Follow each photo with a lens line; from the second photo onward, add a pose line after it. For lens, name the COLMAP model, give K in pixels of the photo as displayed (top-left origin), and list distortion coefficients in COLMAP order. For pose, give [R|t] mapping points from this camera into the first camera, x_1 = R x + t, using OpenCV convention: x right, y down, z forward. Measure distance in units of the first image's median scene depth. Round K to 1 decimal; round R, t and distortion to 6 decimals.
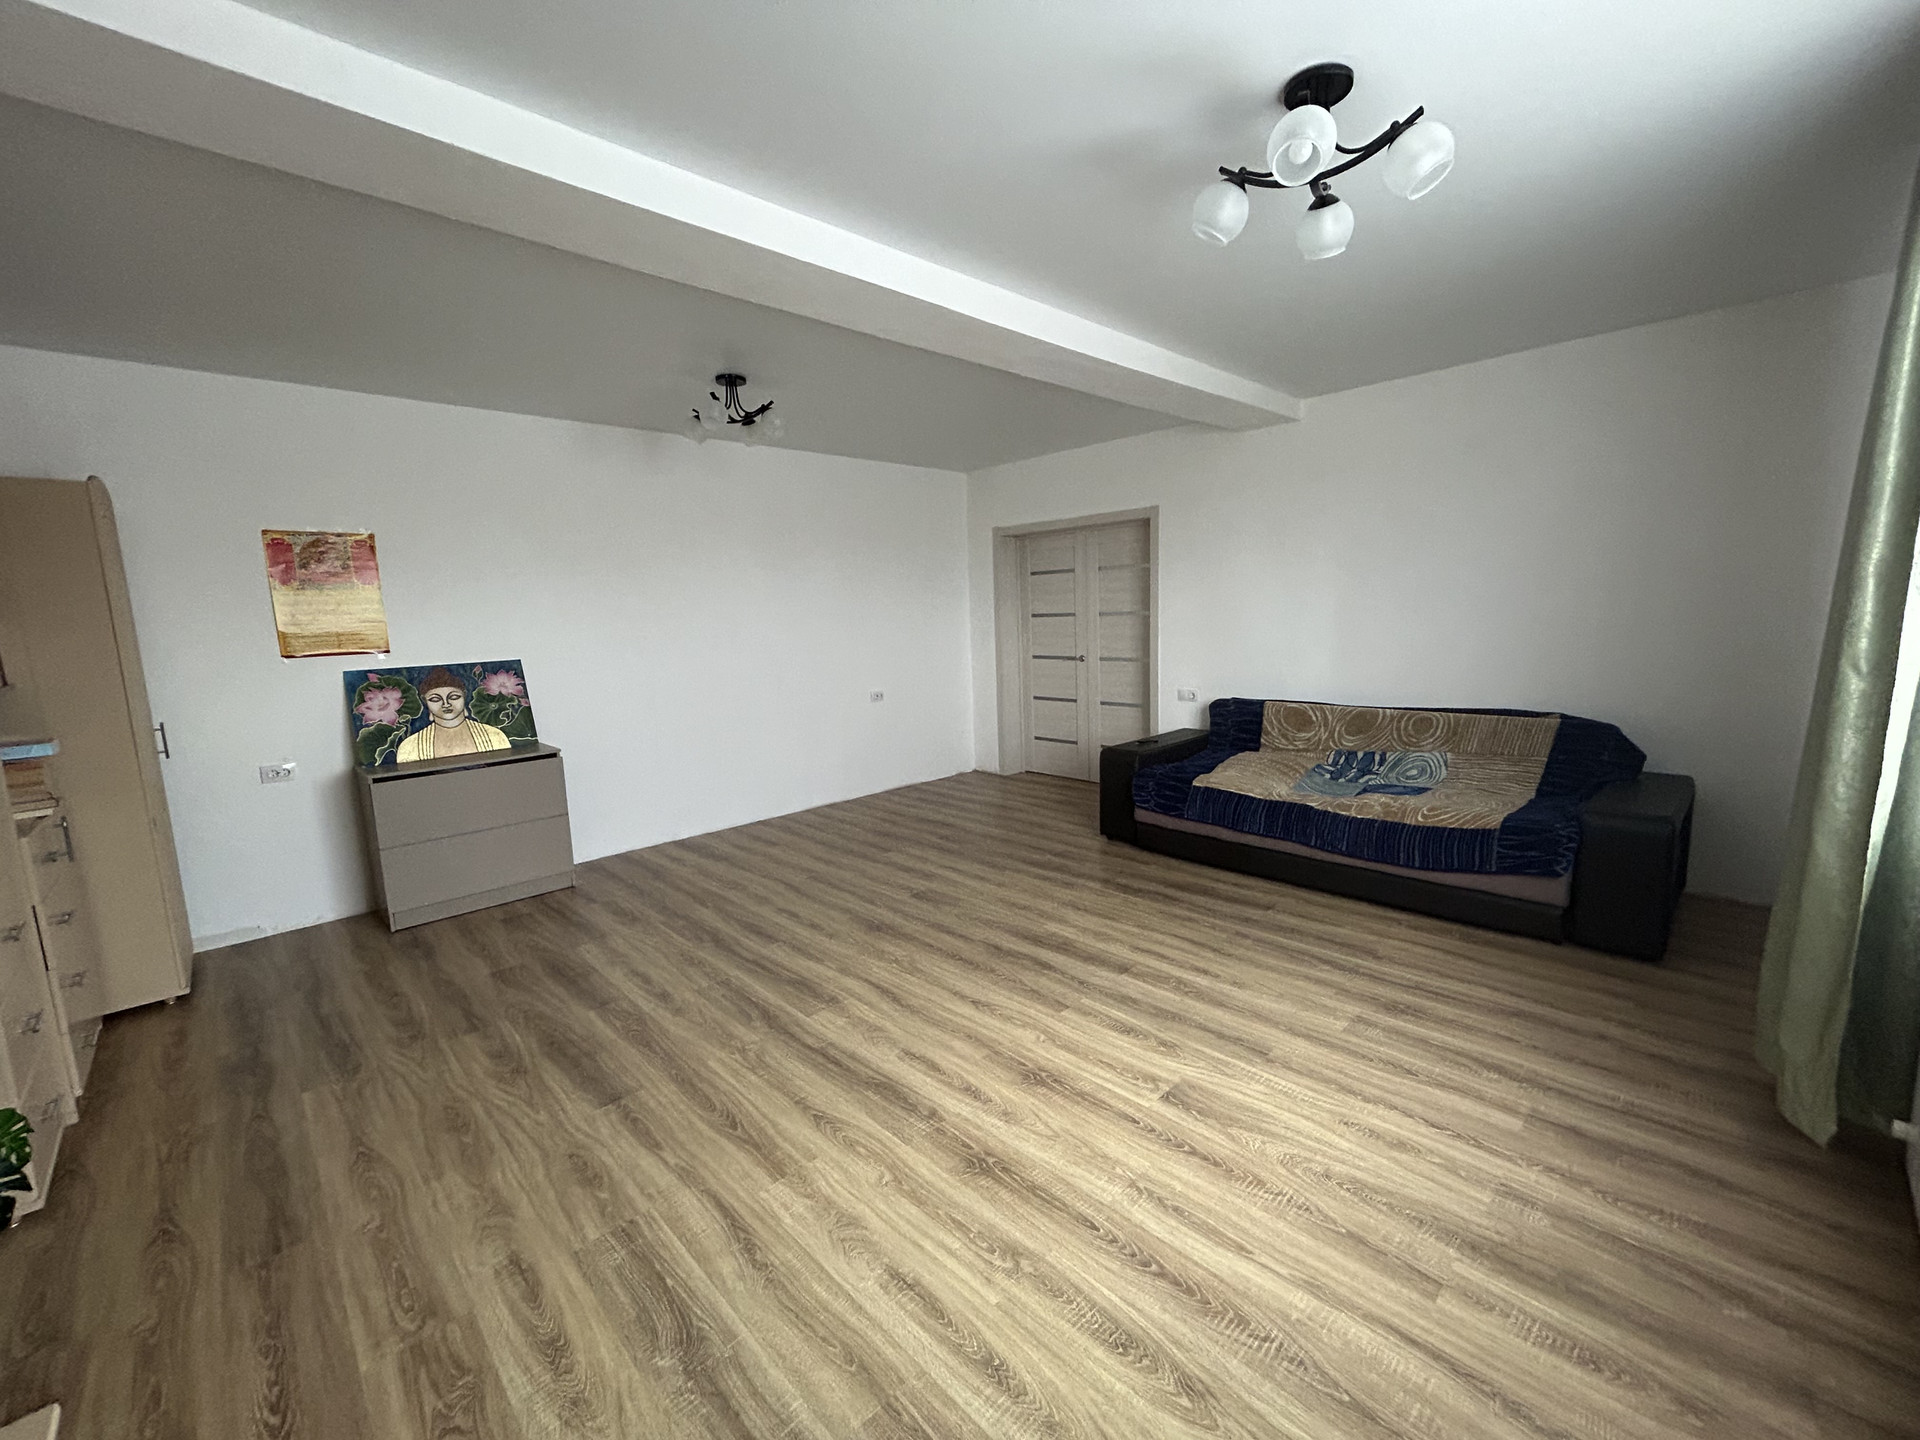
lens RADIAL K [[780.4, 0, 960.0], [0, 780.4, 720.0], [0, 0, 1]] dist [0.000395, 0.000002]
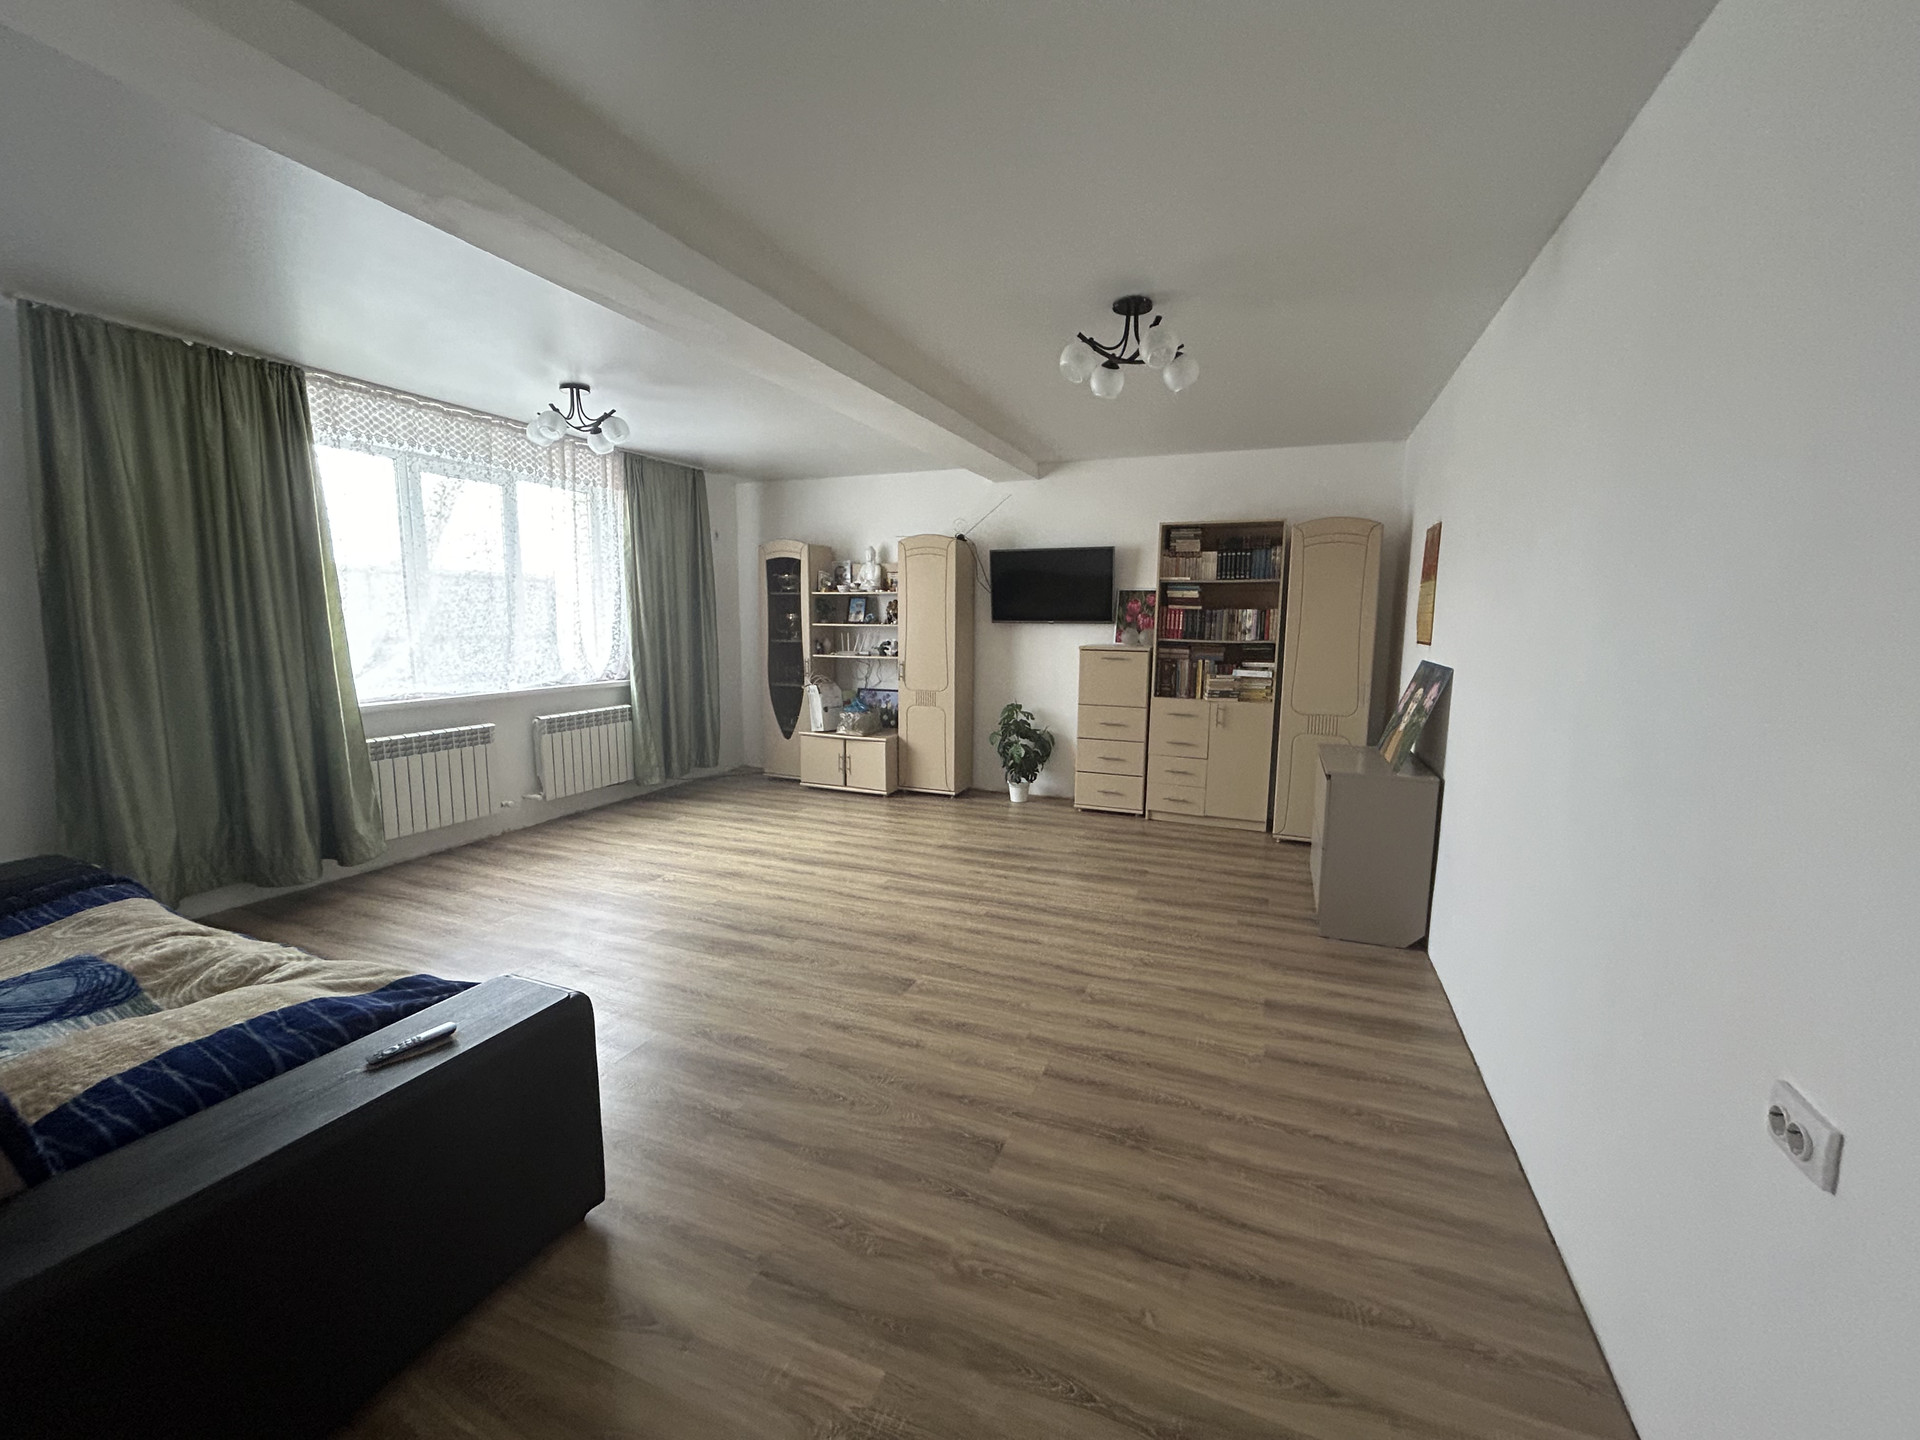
lens RADIAL K [[780.4, 0, 960.0], [0, 780.4, 720.0], [0, 0, 1]] dist [0.000395, 0.000002]
pose [[-0.913933, 0.083701, -0.397140, 0.305378], [-0.033807, 0.959404, 0.280003, -0.413058], [0.404454, 0.269330, -0.874001, 2.707784]]
